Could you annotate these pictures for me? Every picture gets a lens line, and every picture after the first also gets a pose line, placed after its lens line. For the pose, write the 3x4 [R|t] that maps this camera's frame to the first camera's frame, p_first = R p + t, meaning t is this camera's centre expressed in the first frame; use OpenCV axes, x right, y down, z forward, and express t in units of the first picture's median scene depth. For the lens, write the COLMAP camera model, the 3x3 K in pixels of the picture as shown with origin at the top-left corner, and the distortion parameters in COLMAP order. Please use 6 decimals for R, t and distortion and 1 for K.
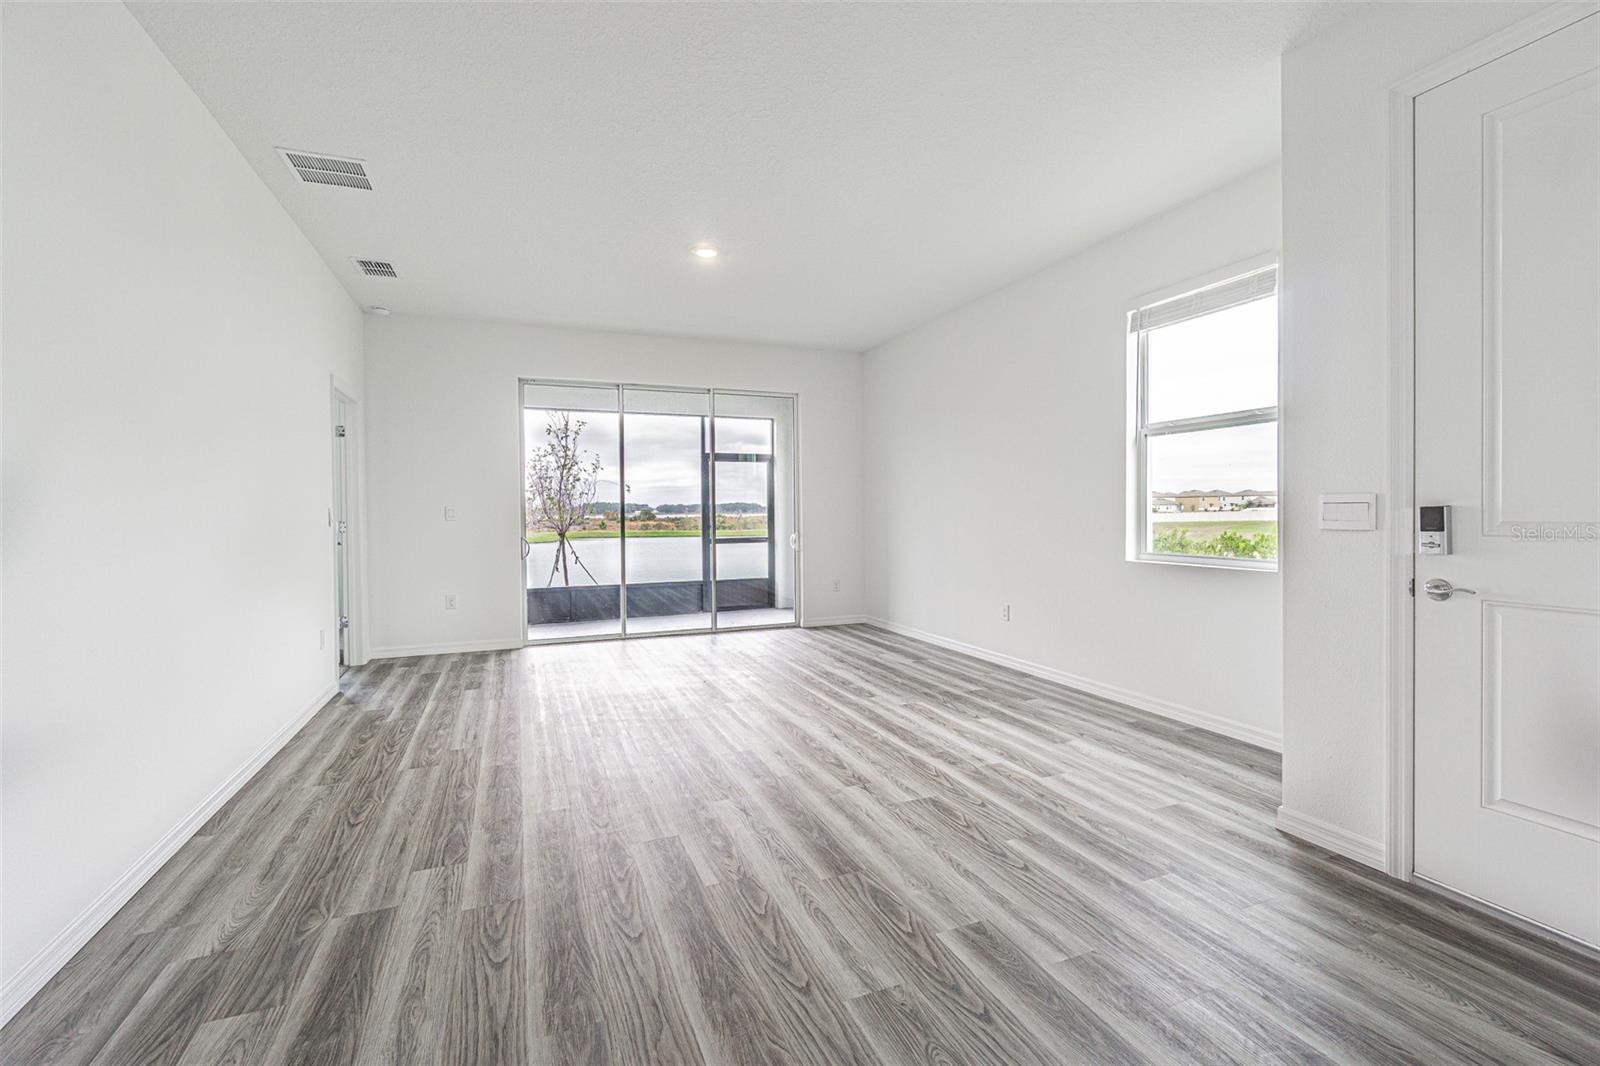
lens RADIAL K [[692.9, 0, 795.6], [0, 692.9, 530.1], [0, 0, 1]] dist [-0.005361, 0.002367]
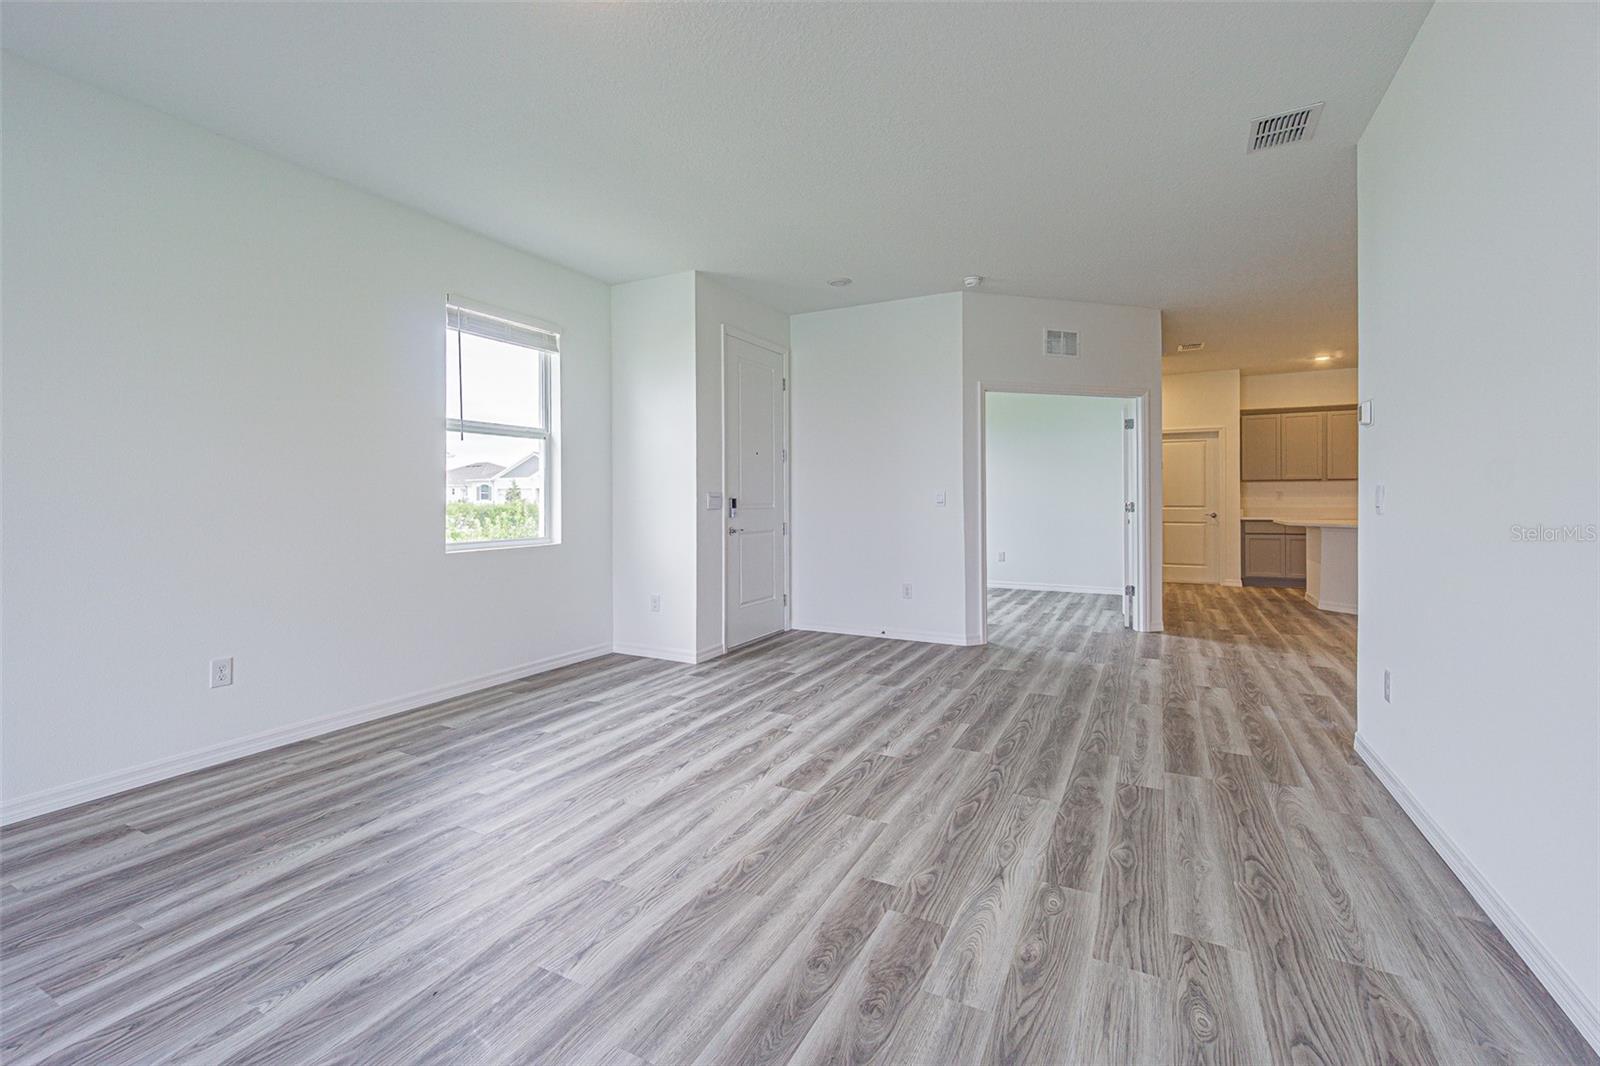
lens RADIAL K [[692.9, 0, 788.6], [0, 692.9, 503.9], [0, 0, 1]] dist [-0.005361, 0.002367]
pose [[-0.643286, 0.007698, 0.765587, -0.809910], [0.034467, 0.999227, 0.018913, -0.037636], [-0.764850, 0.038553, -0.643054, 1.718959]]
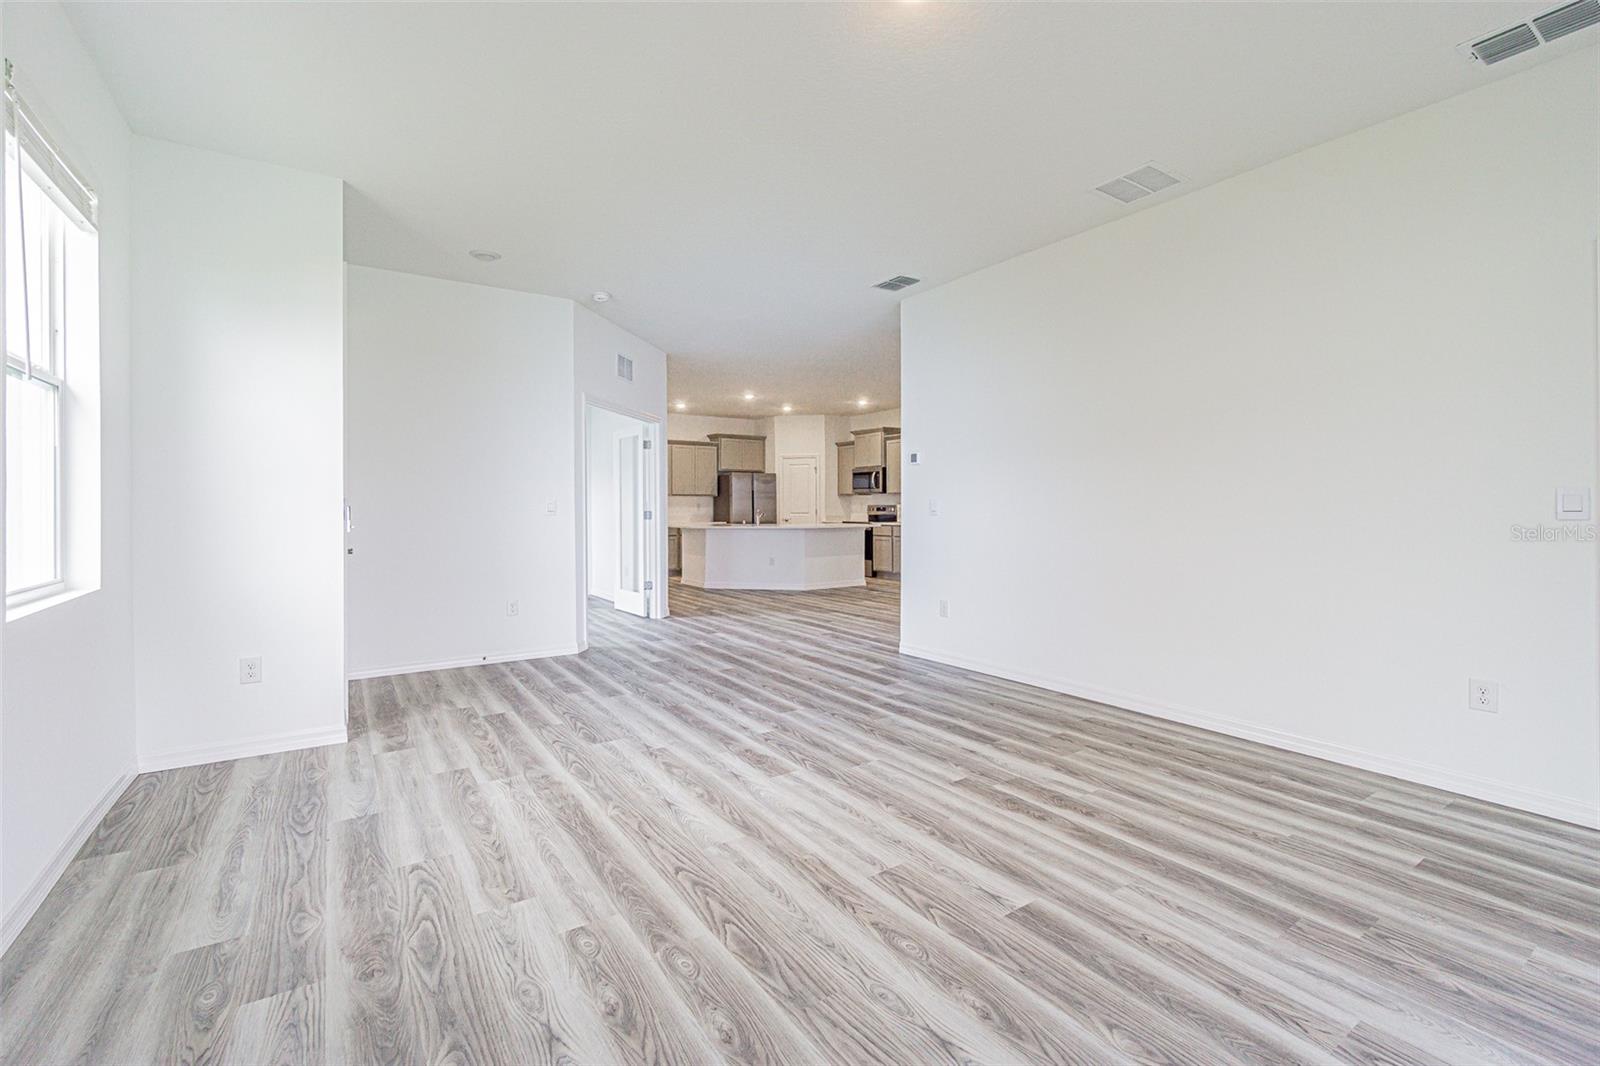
lens RADIAL K [[692.9, 0, 795.8], [0, 692.9, 516.4], [0, 0, 1]] dist [-0.005361, 0.002367]
pose [[-0.978884, 0.016264, -0.203766, 0.086360], [0.007053, 0.998924, 0.045848, -0.056927], [0.204293, 0.043443, -0.977945, 2.104596]]
